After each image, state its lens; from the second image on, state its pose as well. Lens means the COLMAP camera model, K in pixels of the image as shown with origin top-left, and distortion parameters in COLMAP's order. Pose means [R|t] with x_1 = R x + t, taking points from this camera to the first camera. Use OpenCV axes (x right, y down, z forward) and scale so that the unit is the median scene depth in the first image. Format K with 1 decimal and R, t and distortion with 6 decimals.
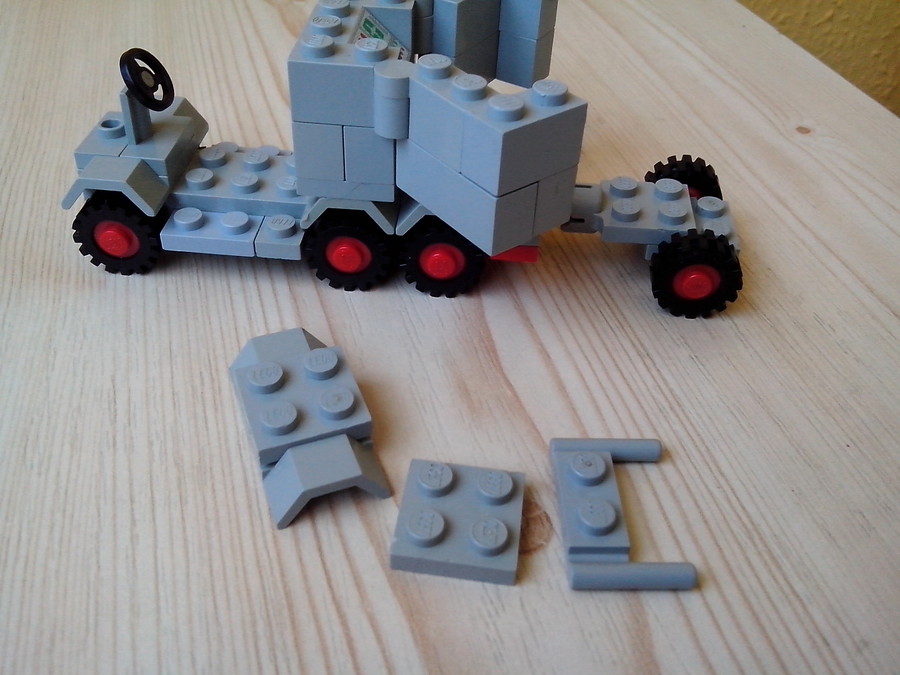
lens RADIAL K [[868.8, 0, 452.4], [0, 868.8, 329.6], [0, 0, 1]] dist [0.071810, -0.221271]
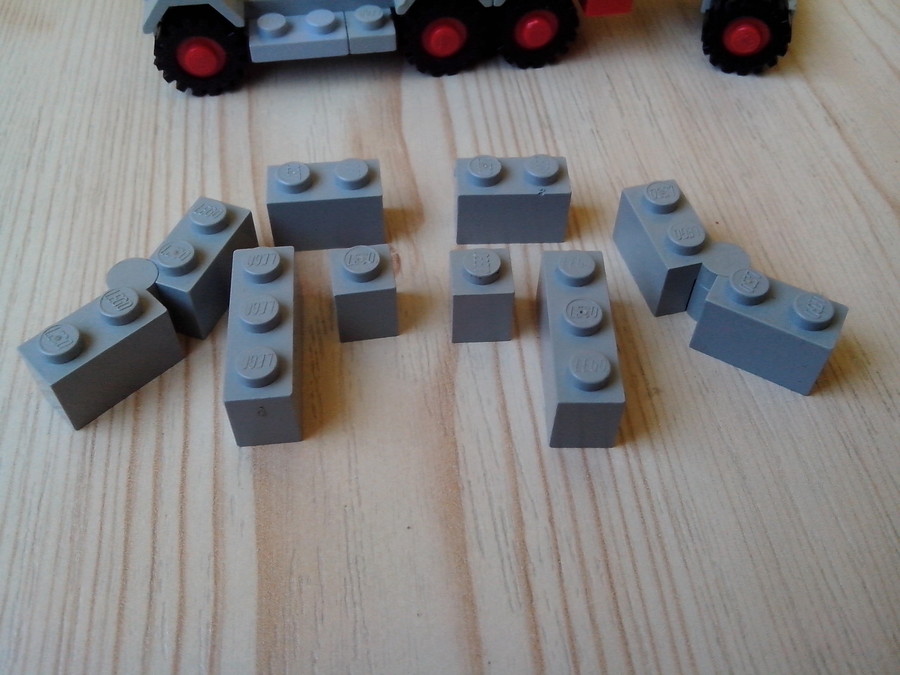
lens RADIAL K [[868.8, 0, 452.4], [0, 868.8, 329.6], [0, 0, 1]] dist [0.071810, -0.221271]
pose [[0.989872, 0.093831, -0.106535, 0.297910], [-0.072397, 0.979165, 0.189722, 0.093239], [0.122117, -0.180087, 0.976041, -0.048738]]
